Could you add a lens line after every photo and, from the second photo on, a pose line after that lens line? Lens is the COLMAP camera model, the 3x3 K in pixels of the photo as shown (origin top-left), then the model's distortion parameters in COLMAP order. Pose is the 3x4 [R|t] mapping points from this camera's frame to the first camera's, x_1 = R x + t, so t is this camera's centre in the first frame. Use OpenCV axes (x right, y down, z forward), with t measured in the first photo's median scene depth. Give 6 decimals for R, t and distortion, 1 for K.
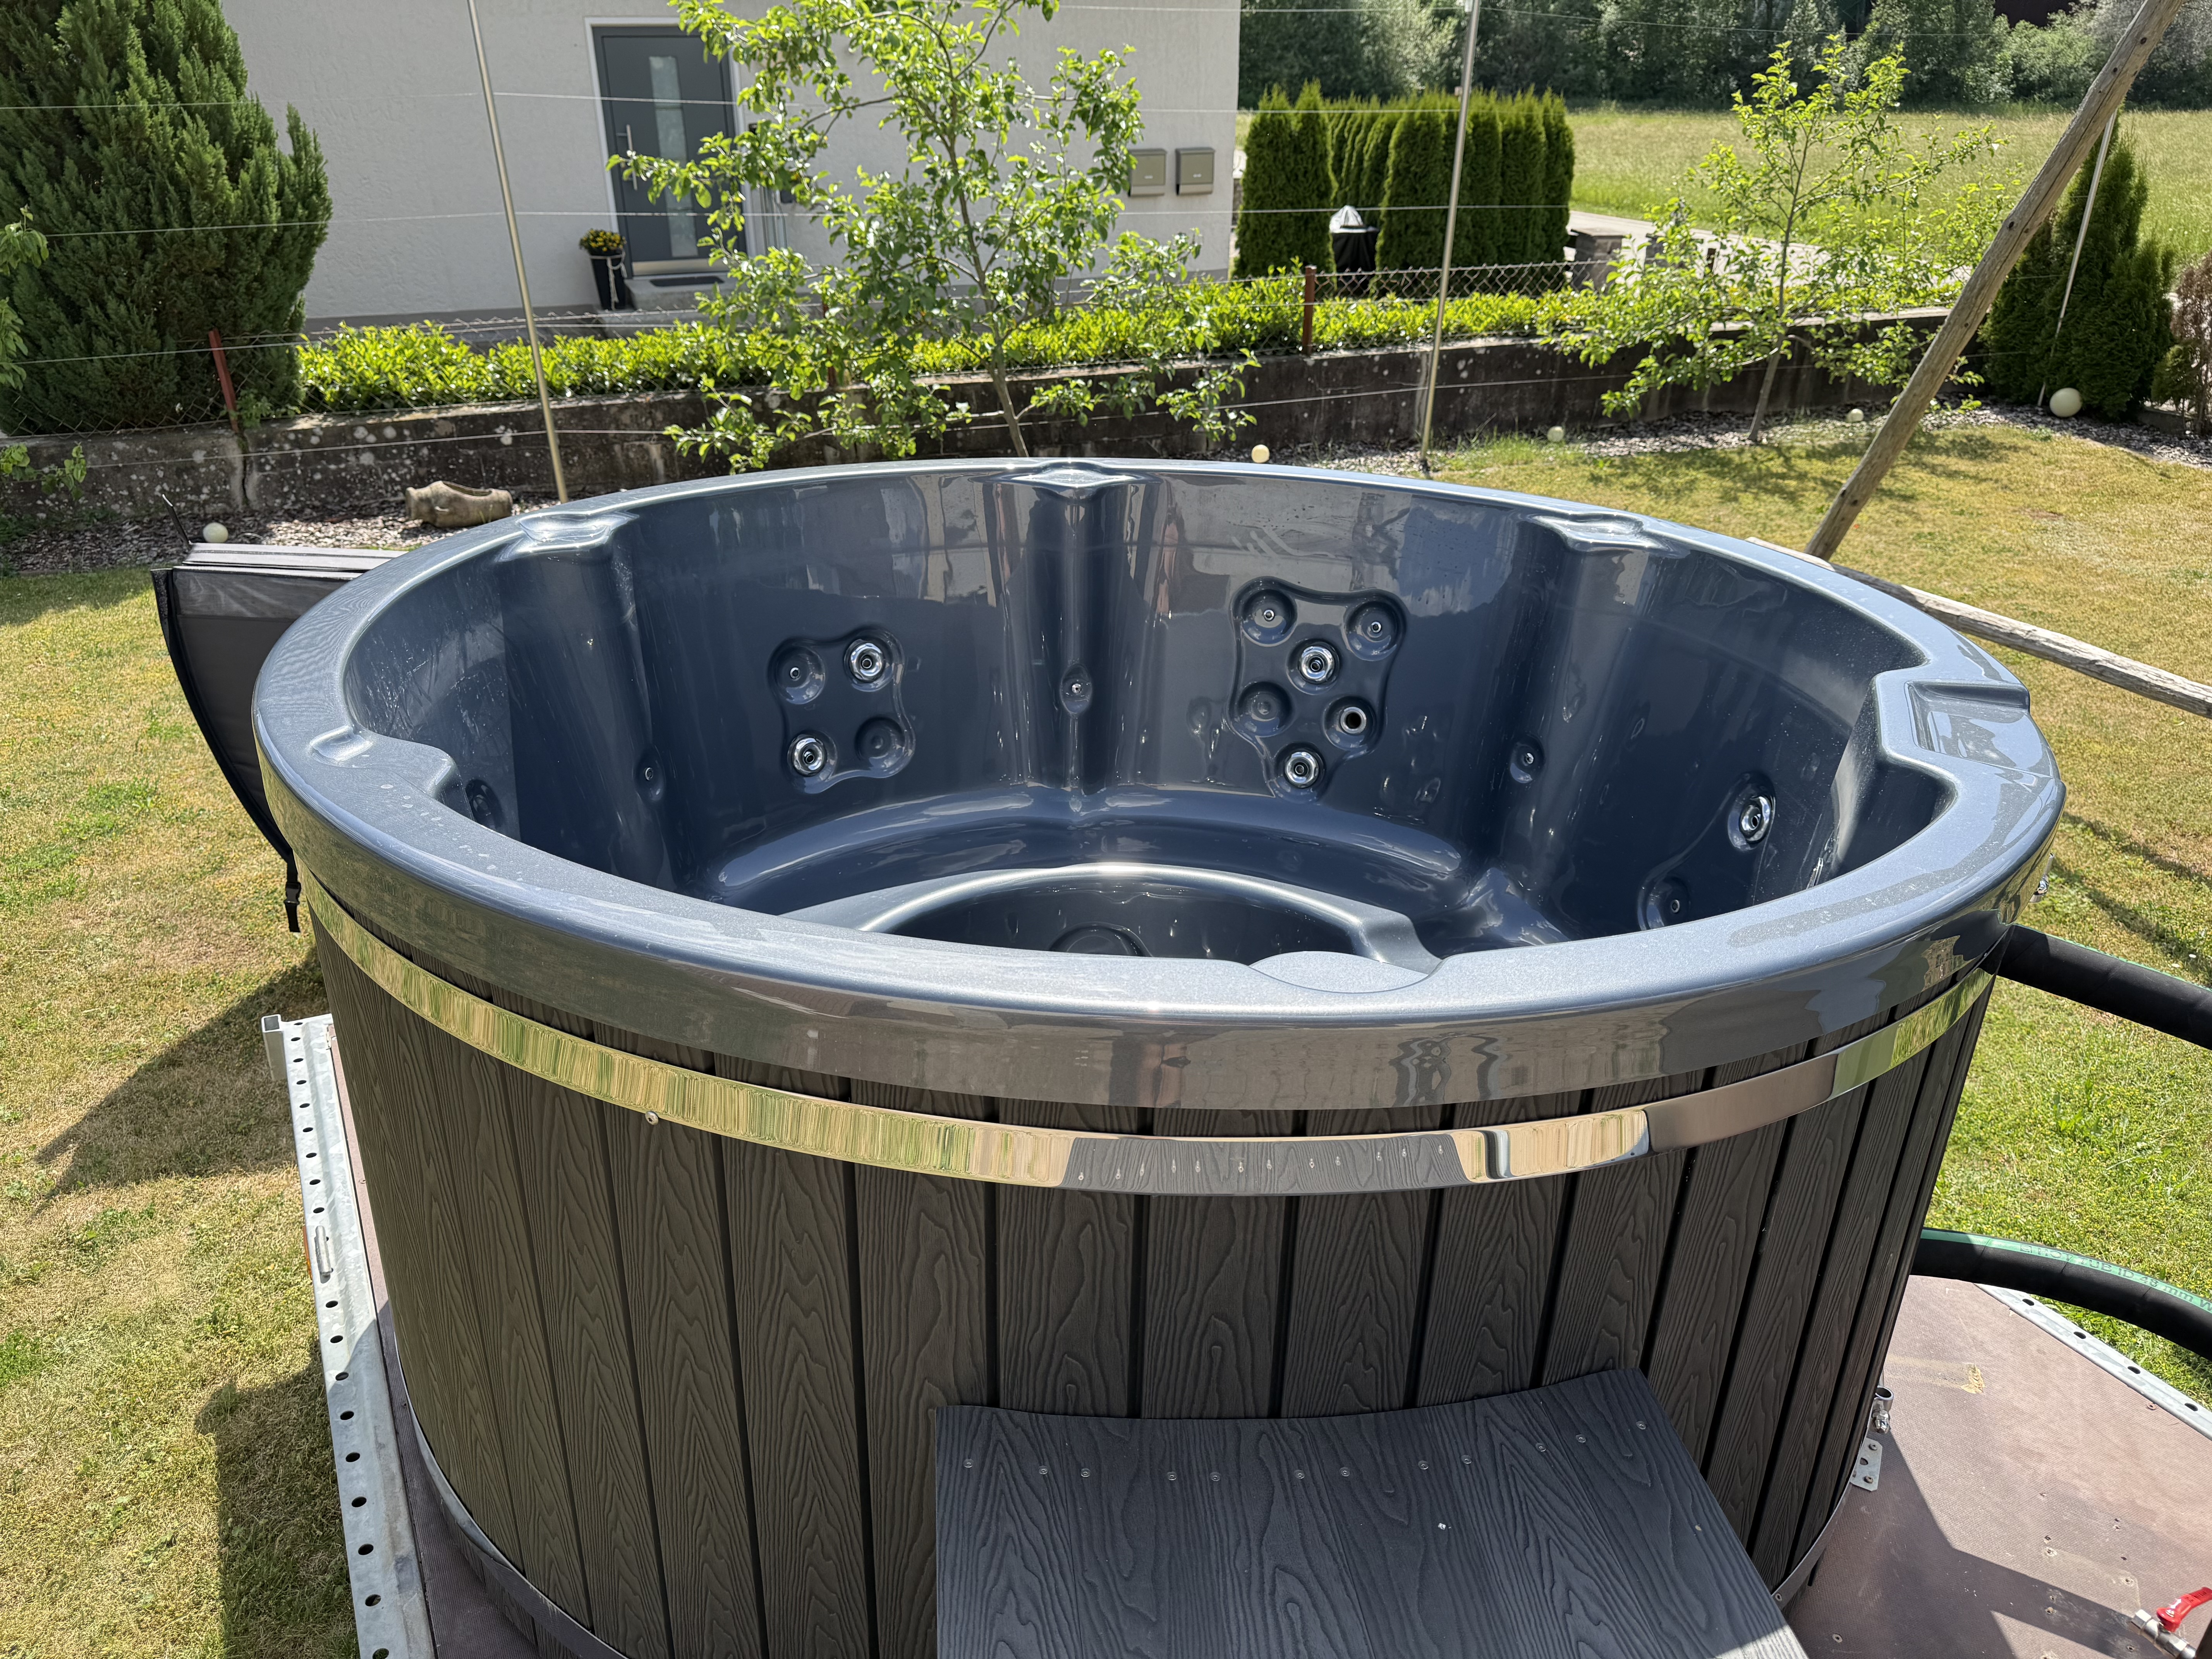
lens RADIAL K [[1568.8, 0, 1097.0], [0, 1568.8, 828.7], [0, 0, 1]] dist [0.000354, -0.007963]
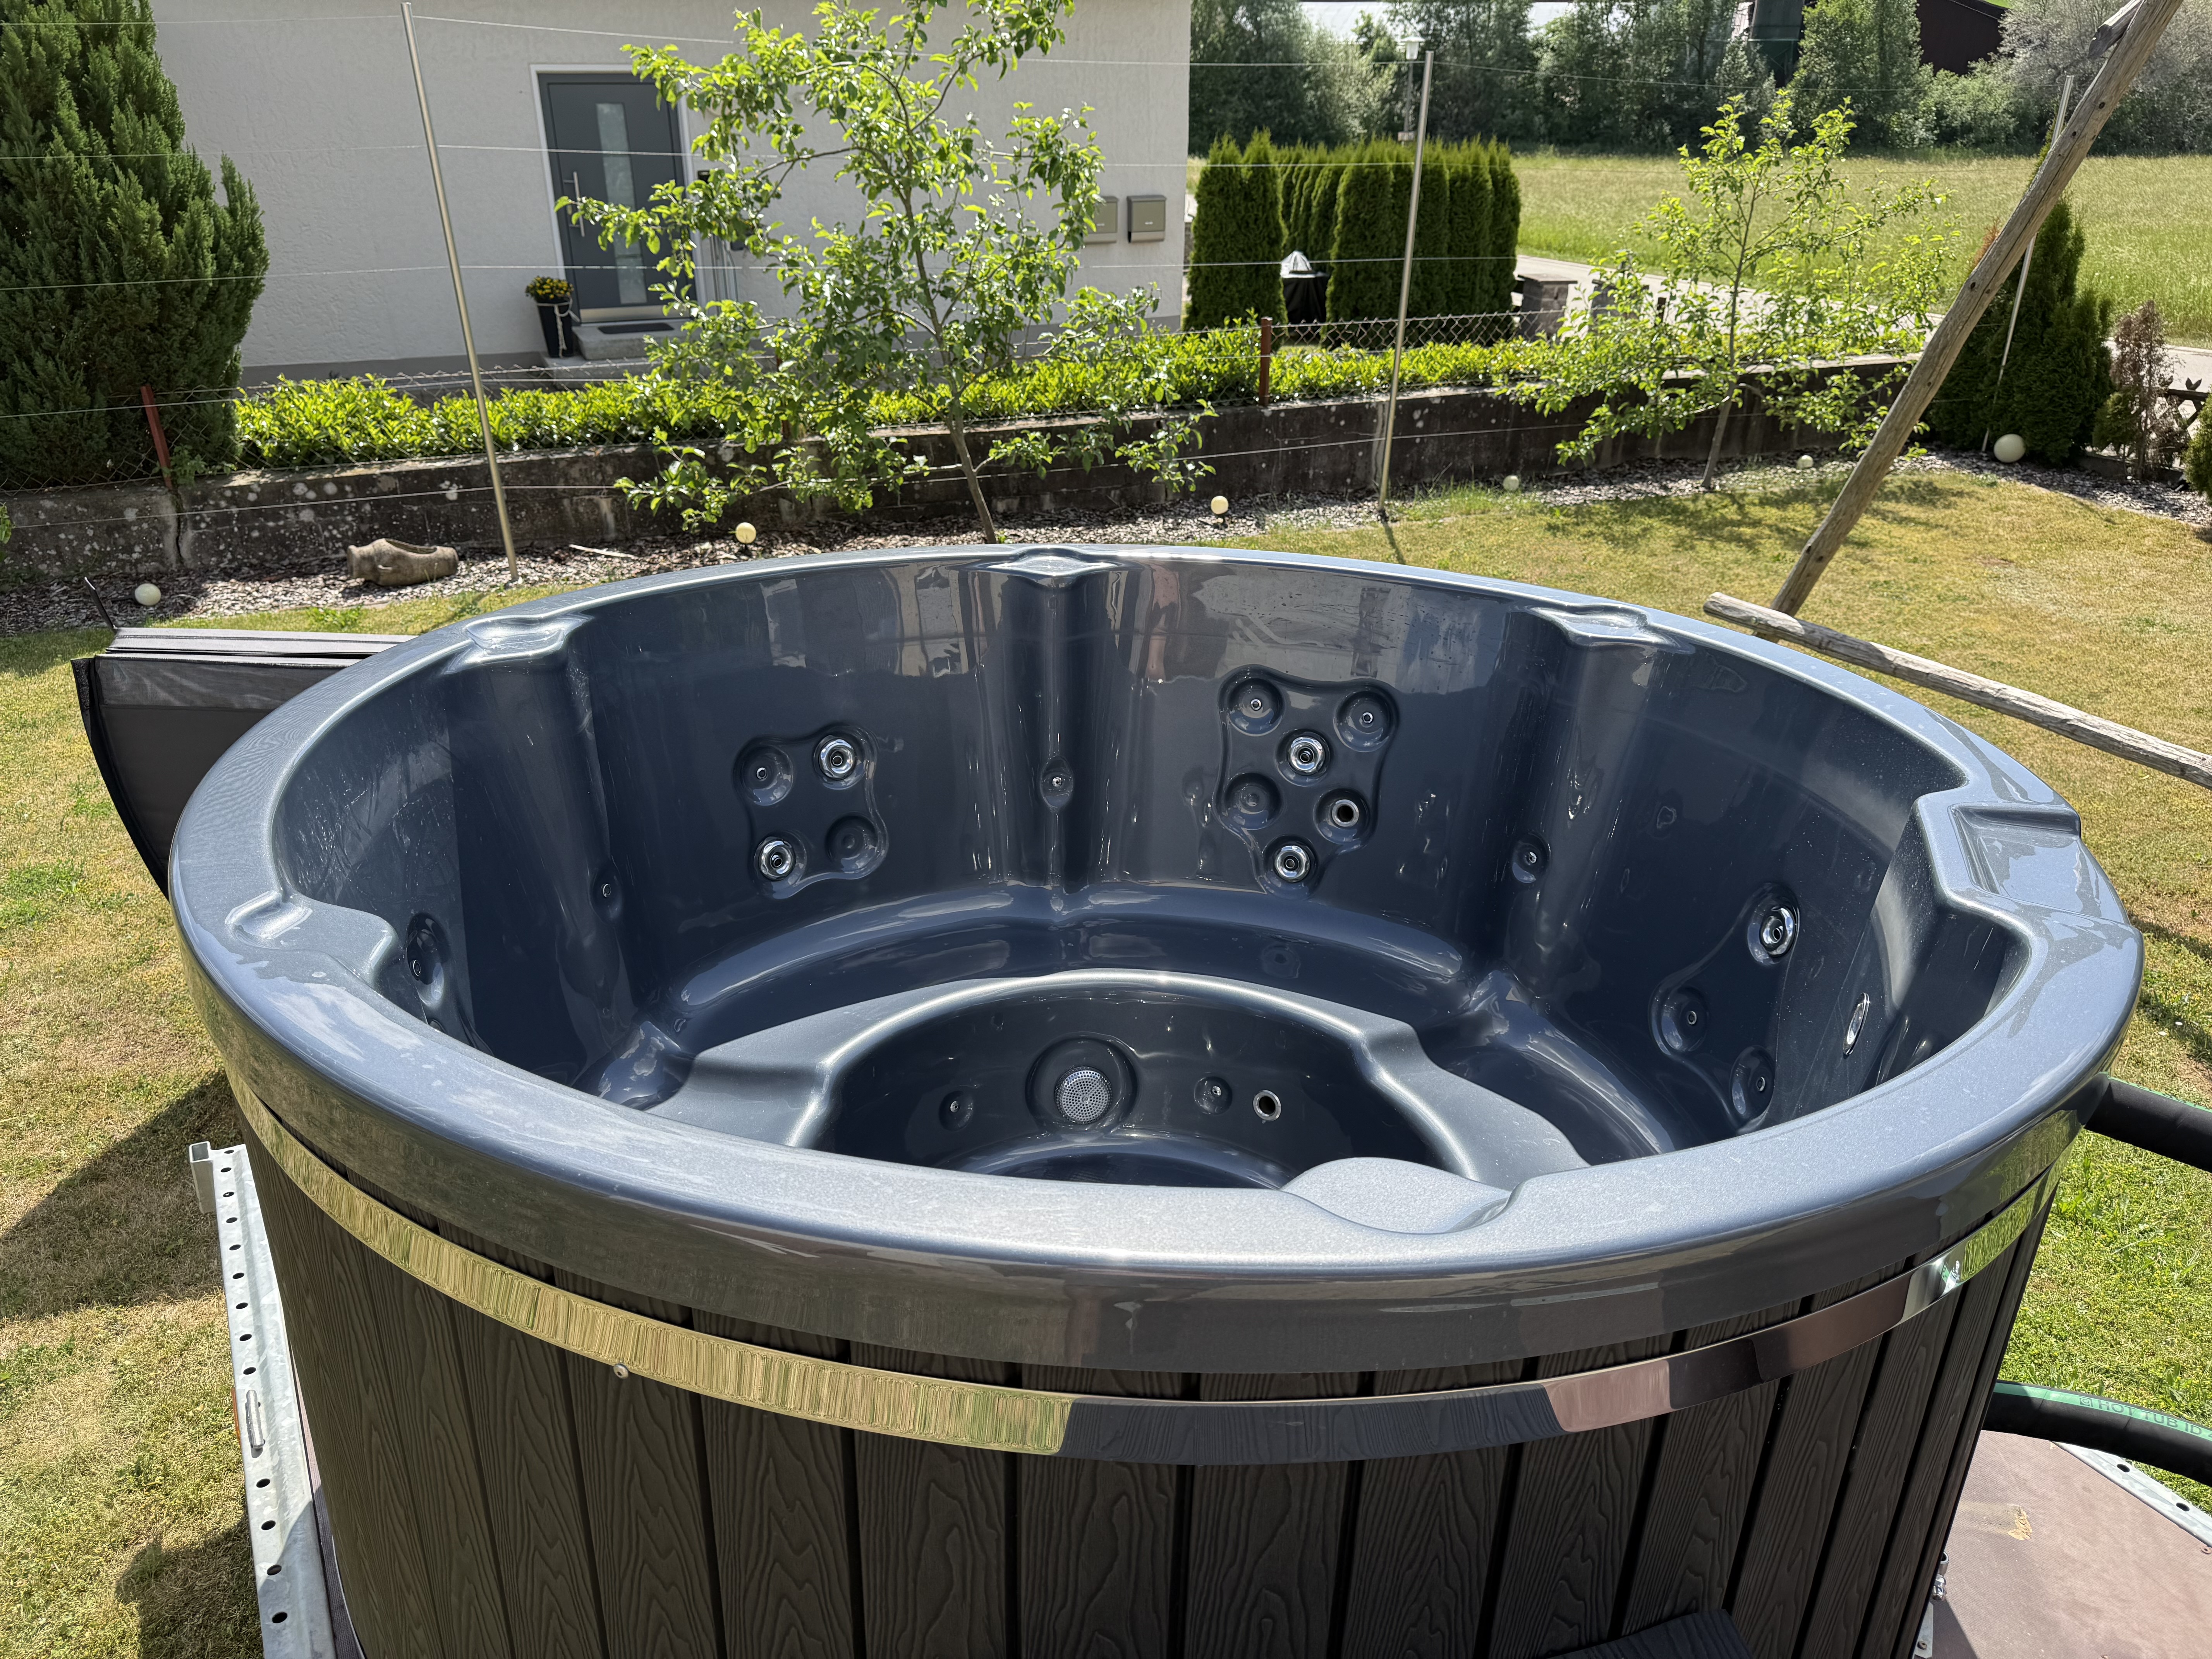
lens RADIAL K [[1565.4, 0, 1102.1], [0, 1565.4, 829.0], [0, 0, 1]] dist [0.005443, -0.014298]
pose [[0.999391, -0.011200, 0.033040, -0.006192], [0.011903, 0.999705, -0.021156, -0.014721], [-0.032794, 0.021537, 0.999230, 0.016113]]
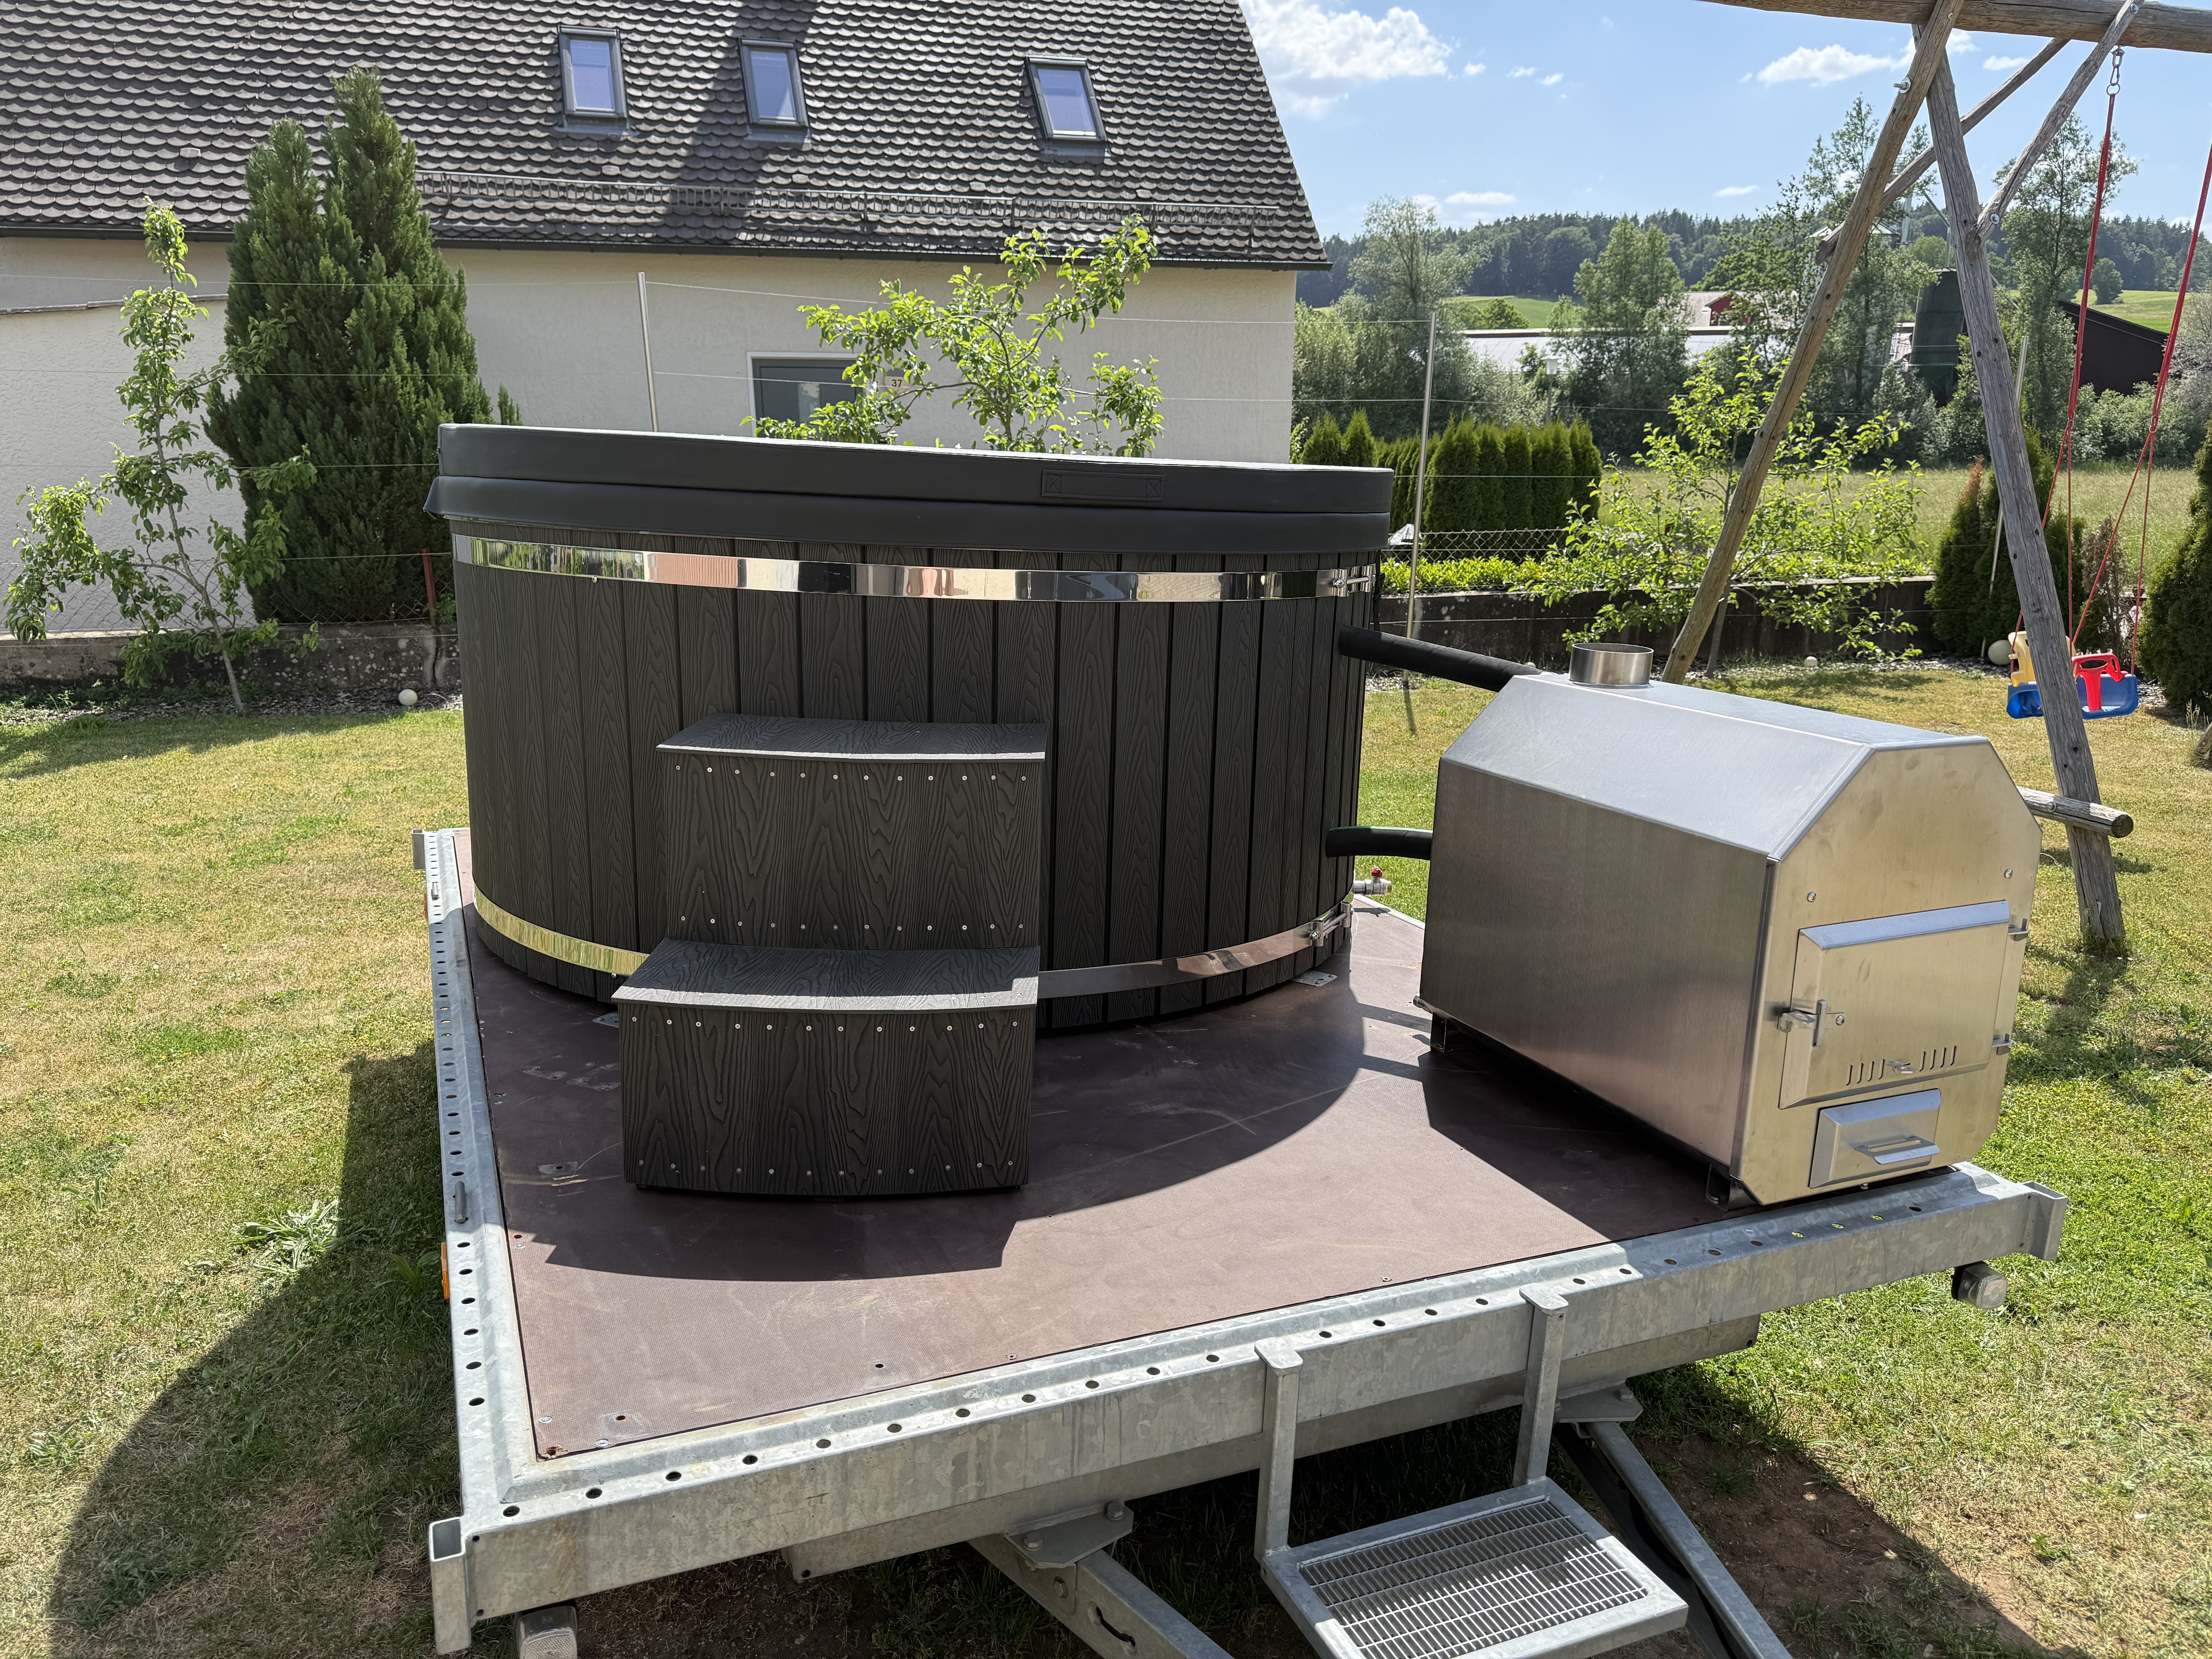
lens RADIAL K [[1577.7, 0, 1093.1], [0, 1577.7, 826.0], [0, 0, 1]] dist [-0.000023, -0.004800]
pose [[0.995874, 0.024373, -0.087407, 0.093207], [-0.042293, 0.976900, -0.209468, 0.143916], [0.080283, 0.212301, 0.973901, -0.158087]]
